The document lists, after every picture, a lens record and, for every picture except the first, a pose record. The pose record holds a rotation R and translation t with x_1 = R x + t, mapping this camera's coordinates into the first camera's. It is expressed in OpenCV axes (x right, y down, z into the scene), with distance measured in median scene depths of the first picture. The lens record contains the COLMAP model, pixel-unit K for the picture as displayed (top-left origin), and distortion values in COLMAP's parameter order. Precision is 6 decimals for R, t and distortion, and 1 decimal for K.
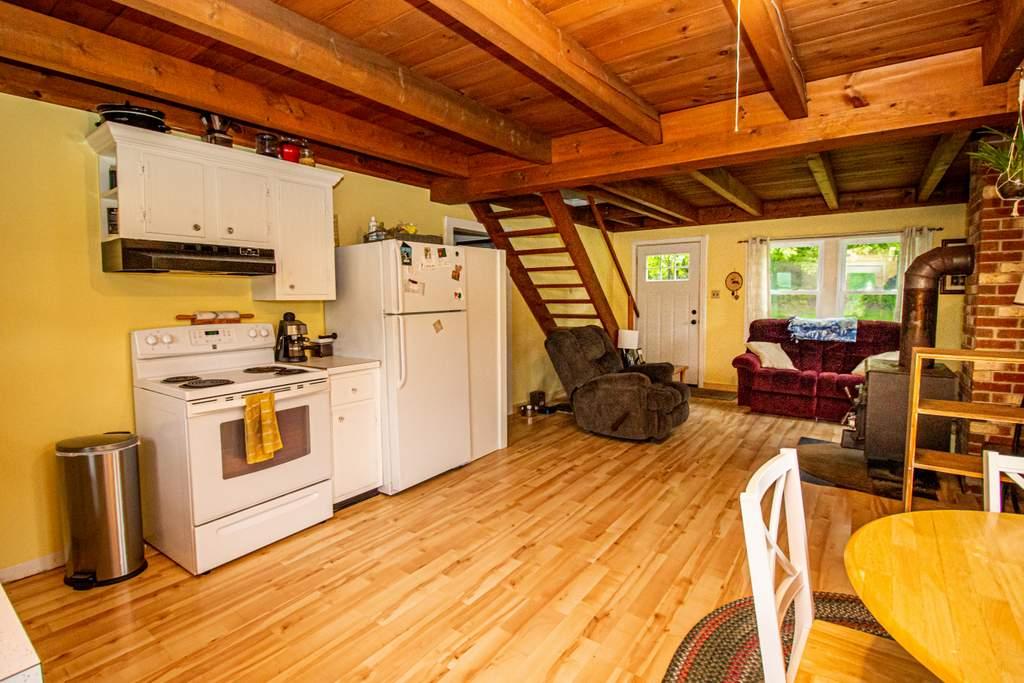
lens RADIAL K [[487.0, 0, 512.1], [0, 487.0, 327.8], [0, 0, 1]] dist [0.002279, -0.013984]
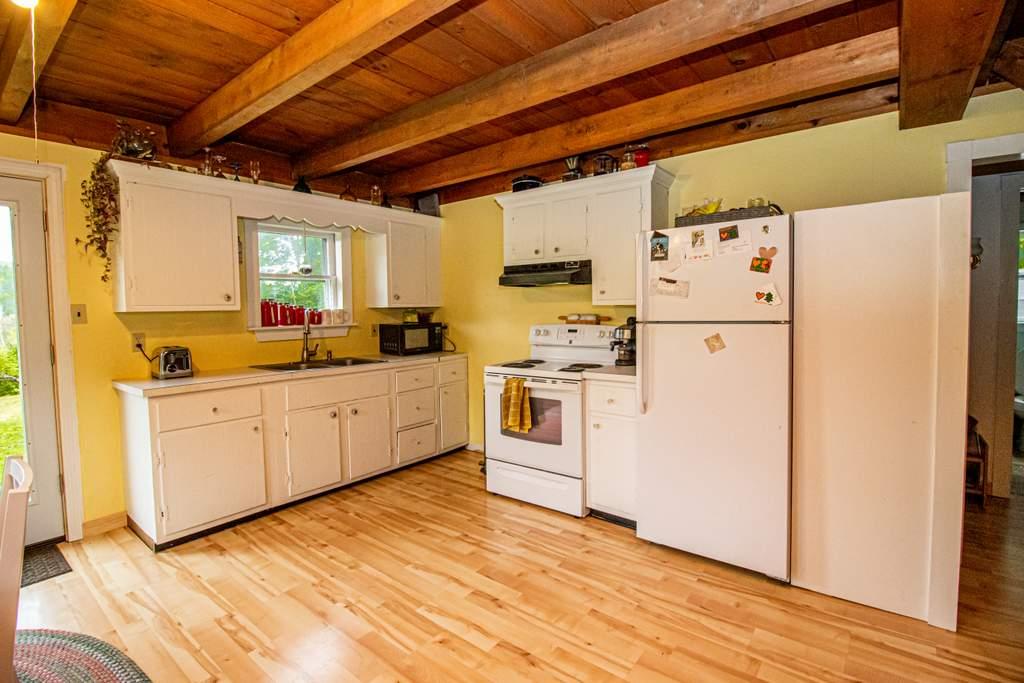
lens RADIAL K [[479.5, 0, 511.5], [0, 479.5, 328.5], [0, 0, 1]] dist [0.002352, -0.014710]
pose [[-0.041077, 0.050942, -0.997857, 0.576959], [-0.052144, 0.997229, 0.053056, -0.048636], [0.997794, 0.054211, -0.038307, 0.809974]]
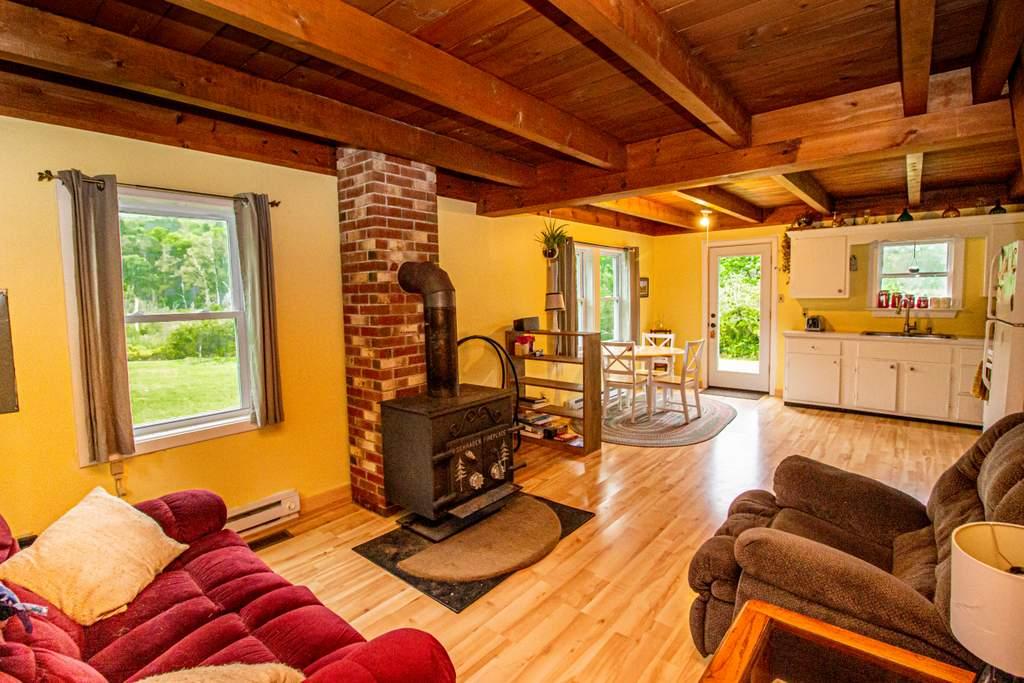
lens RADIAL K [[479.5, 0, 511.5], [0, 479.5, 328.5], [0, 0, 1]] dist [0.002352, -0.014710]
pose [[-0.997113, 0.018697, 0.073591, 0.723615], [0.029035, 0.989437, 0.142025, -0.181800], [-0.070158, 0.143751, -0.987124, 2.073371]]
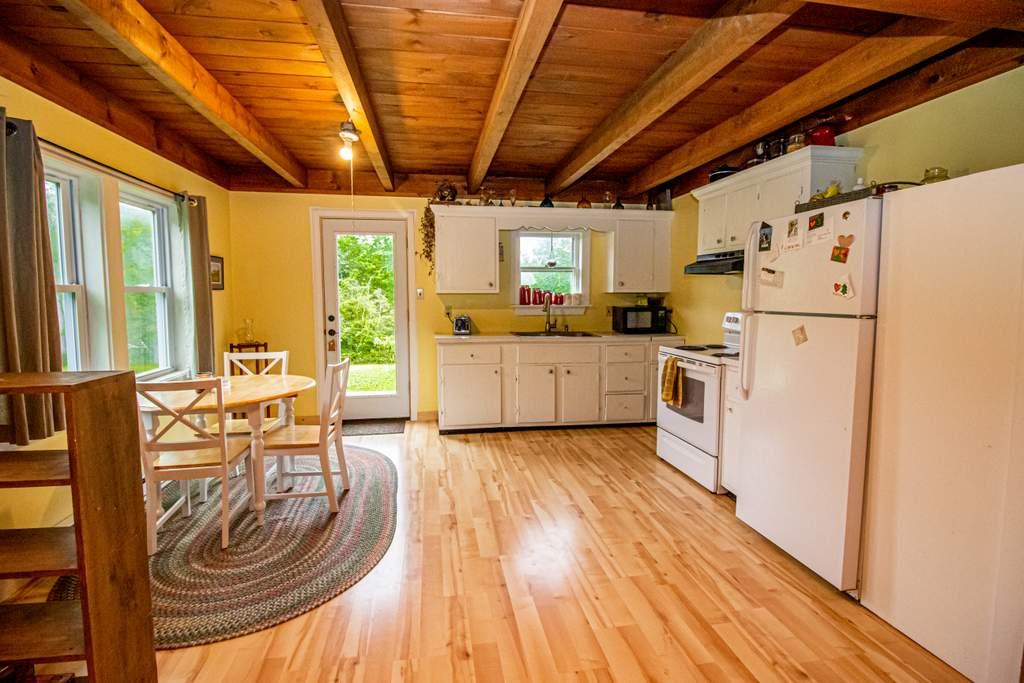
lens RADIAL K [[479.5, 0, 511.5], [0, 479.5, 328.5], [0, 0, 1]] dist [0.002352, -0.014710]
pose [[-0.699609, 0.058709, -0.712110, 0.641919], [-0.044327, 0.991133, 0.125261, -0.084109], [0.713150, 0.119199, -0.690803, 1.278337]]
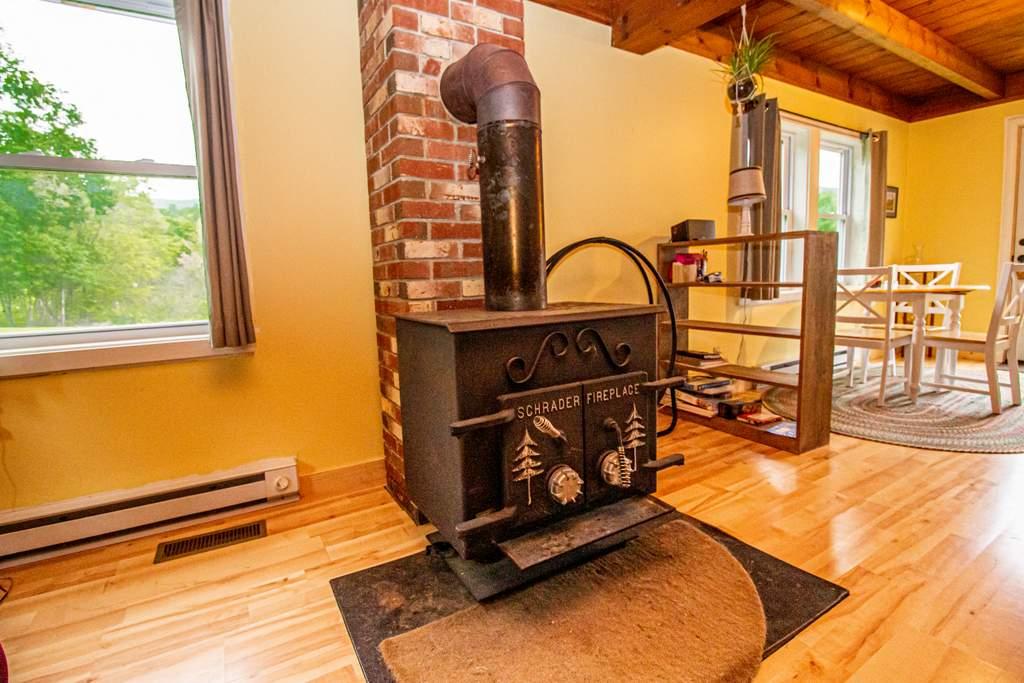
lens RADIAL K [[487.0, 0, 512.1], [0, 487.0, 327.8], [0, 0, 1]] dist [0.002279, -0.013984]
pose [[-0.921714, -0.011686, 0.387695, 0.743147], [0.059427, 0.983490, 0.170928, 0.022200], [-0.383292, 0.180587, -0.905801, 1.597758]]
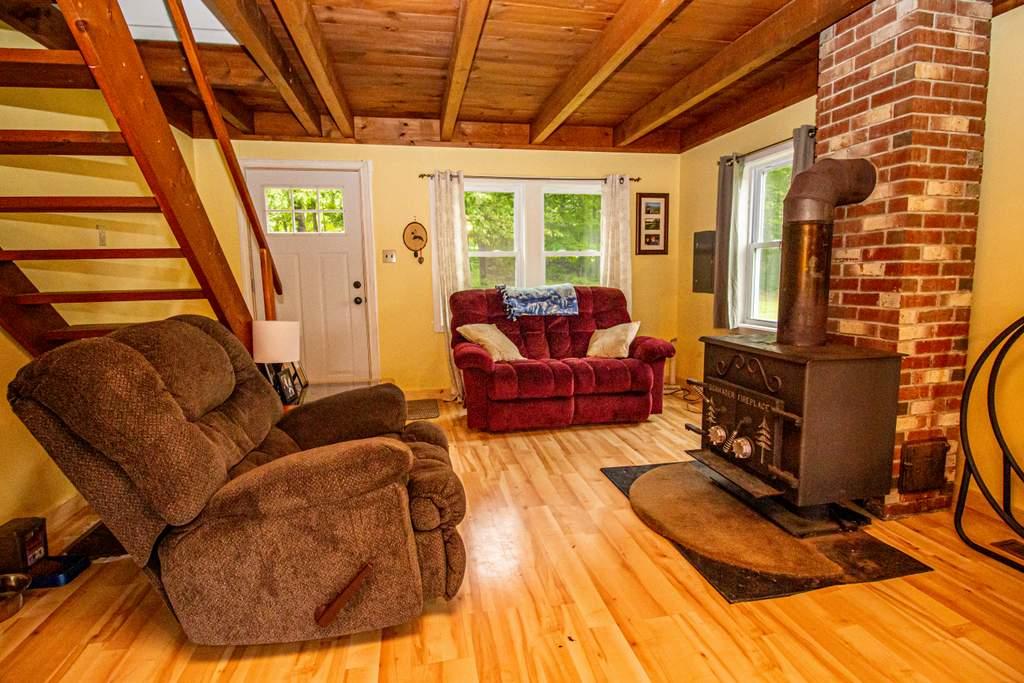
lens RADIAL K [[487.0, 0, 512.1], [0, 487.0, 327.8], [0, 0, 1]] dist [0.002279, -0.013984]
pose [[0.676477, -0.085965, 0.731429, 0.097533], [0.061953, 0.996286, 0.059795, -0.005060], [-0.733853, 0.004864, 0.679291, 0.943142]]
